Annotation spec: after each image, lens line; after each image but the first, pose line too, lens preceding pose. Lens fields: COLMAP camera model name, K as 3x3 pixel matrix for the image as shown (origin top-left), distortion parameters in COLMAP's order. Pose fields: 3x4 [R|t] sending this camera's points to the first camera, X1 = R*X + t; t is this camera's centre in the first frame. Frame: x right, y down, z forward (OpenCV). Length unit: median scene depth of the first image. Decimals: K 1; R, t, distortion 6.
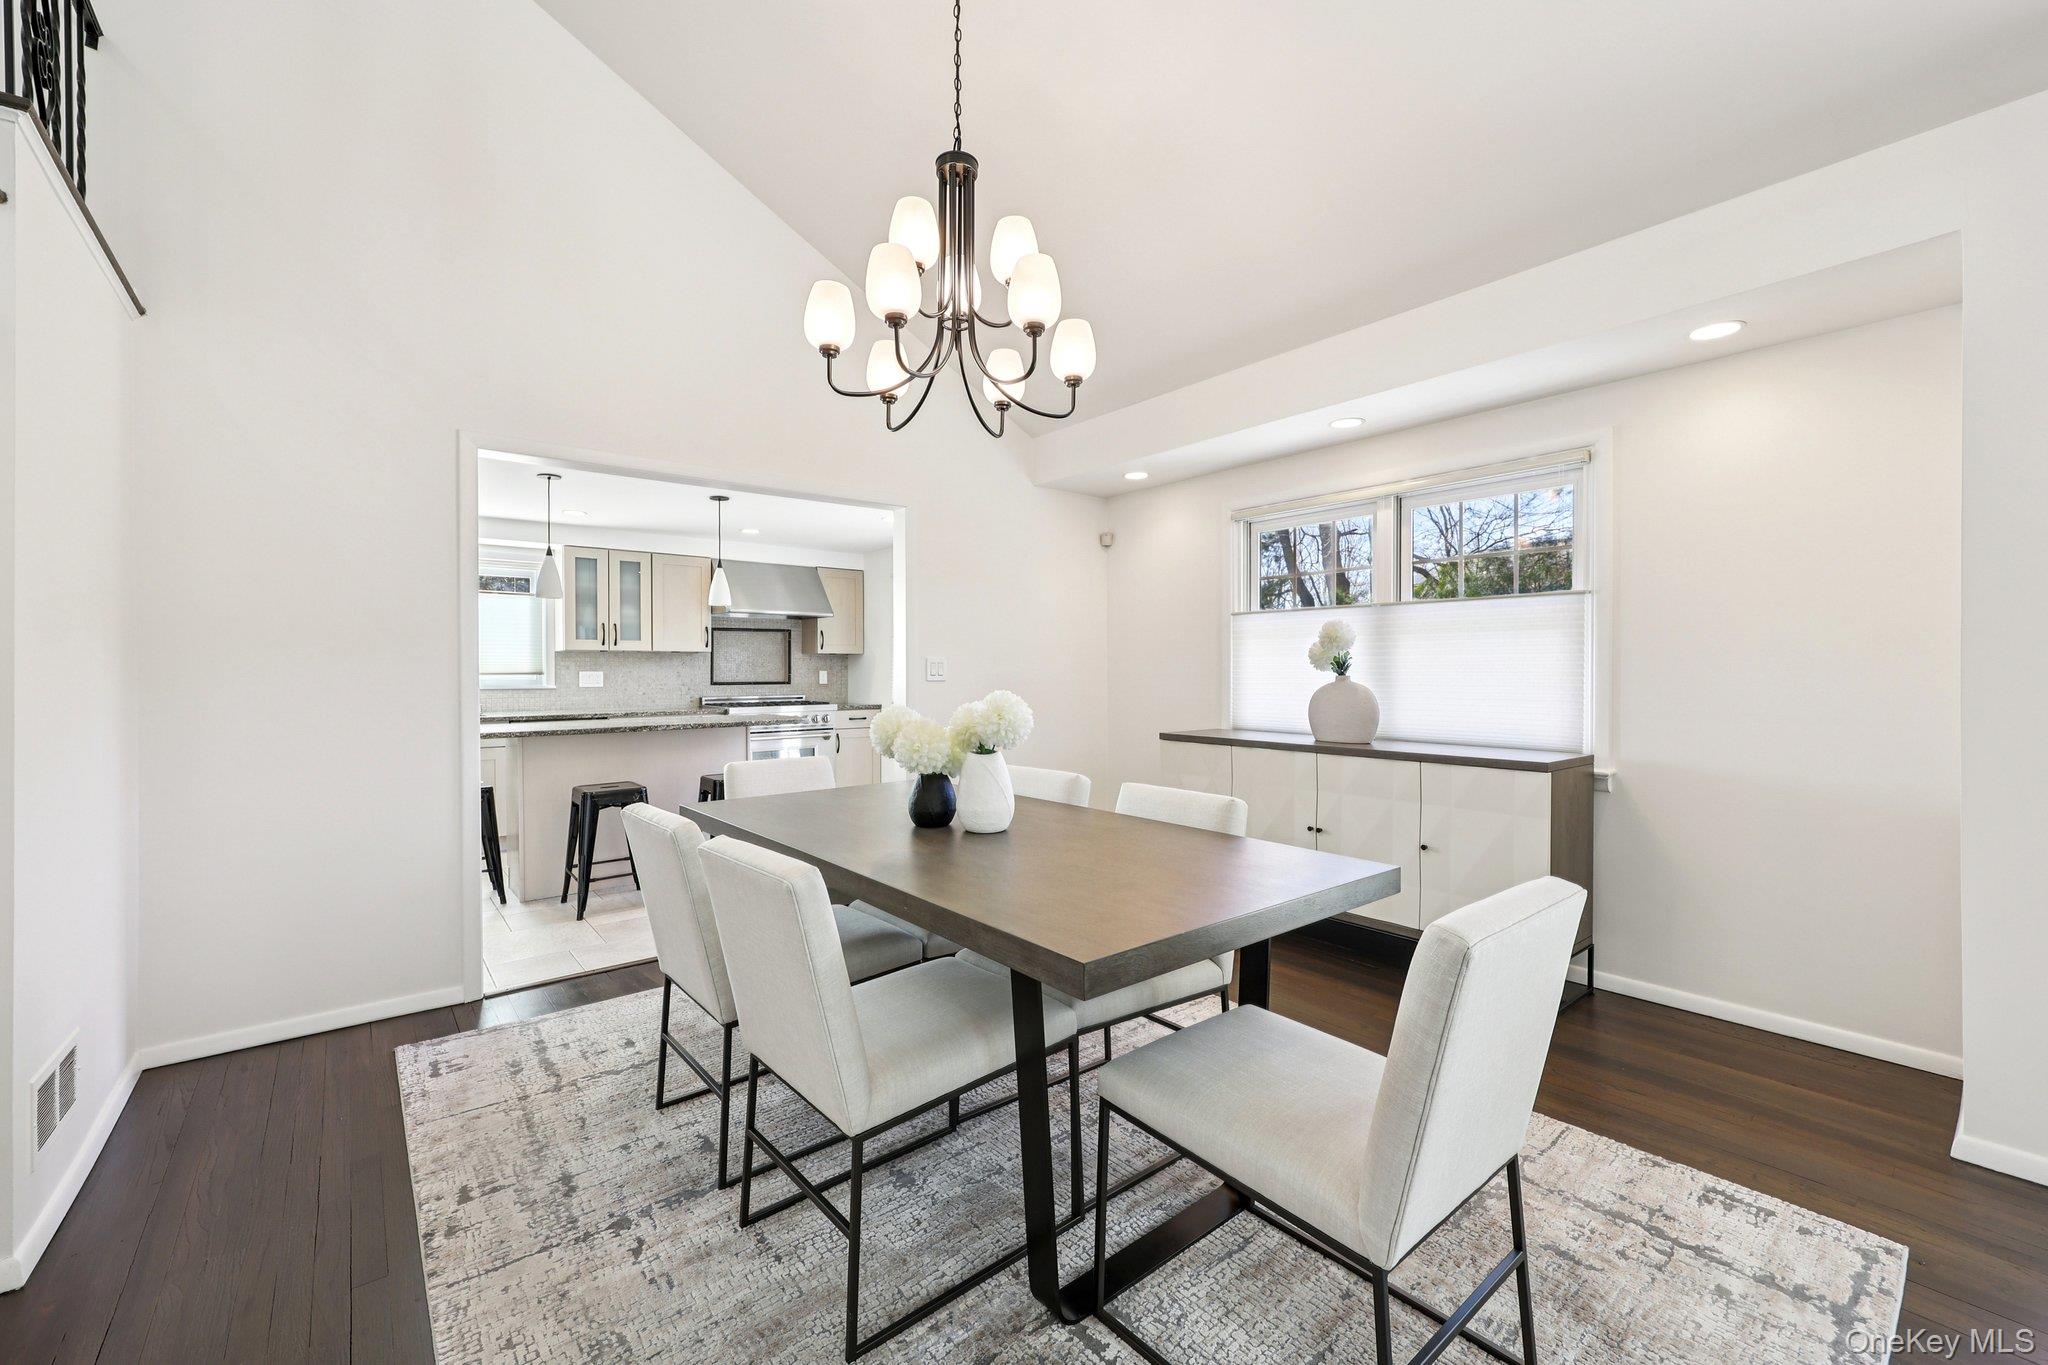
lens RADIAL K [[840.0, 0, 1026.5], [0, 840.0, 680.0], [0, 0, 1]] dist [-0.000072, 0.000232]
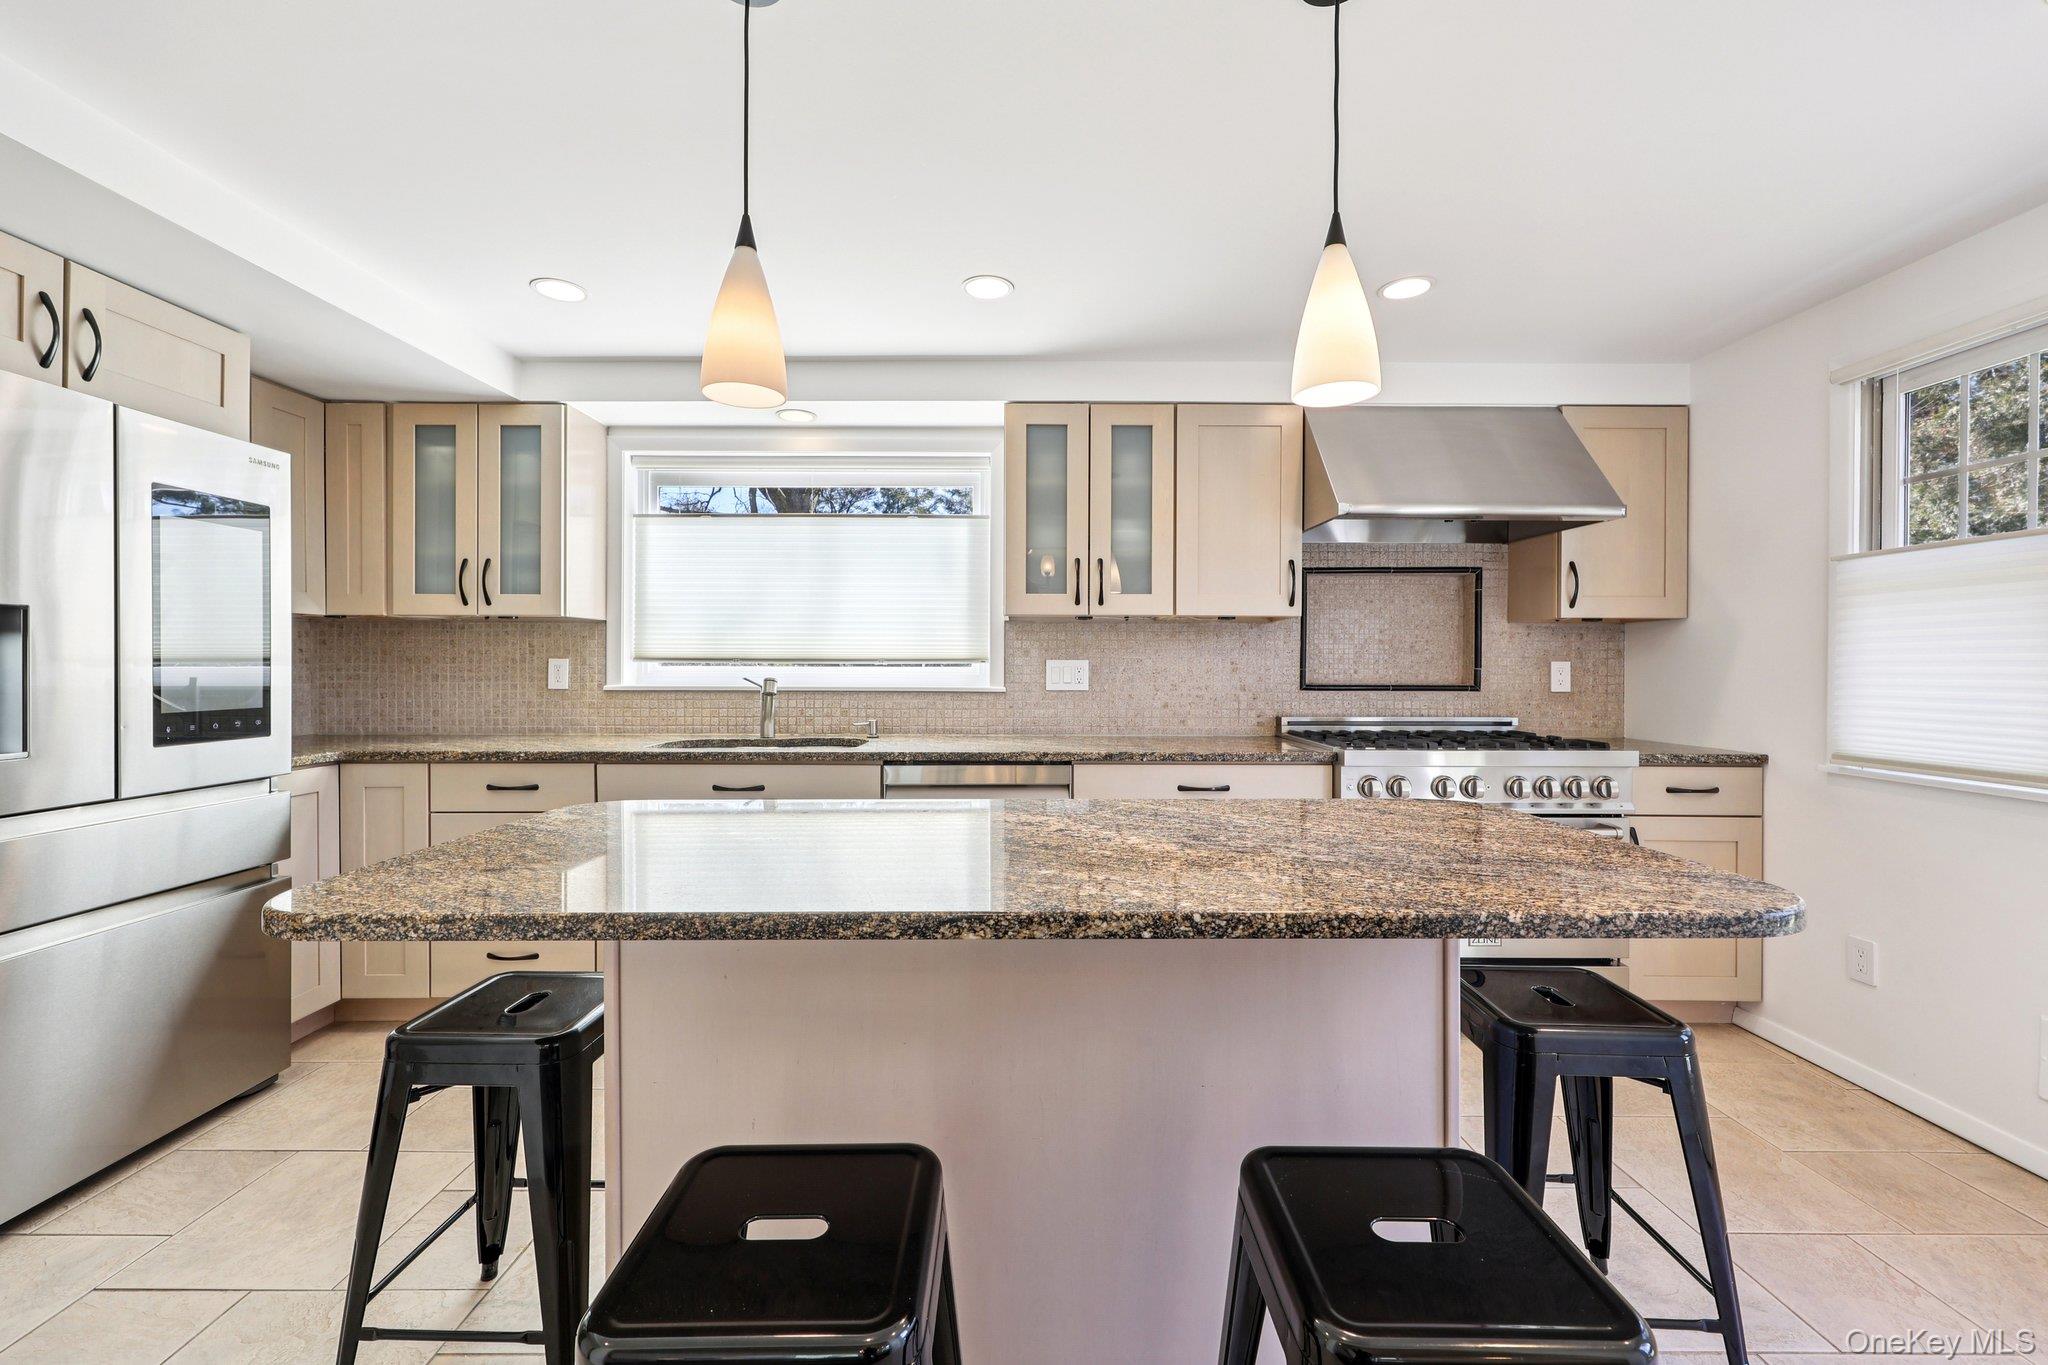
lens RADIAL K [[840.0, 0, 1016.2], [0, 840.0, 672.2], [0, 0, 1]] dist [-0.000072, 0.000232]
pose [[0.771632, 0.010467, -0.635983, -0.202501], [-0.011412, 0.999931, 0.002610, -0.003405], [0.635967, 0.005243, 0.771699, 0.543825]]
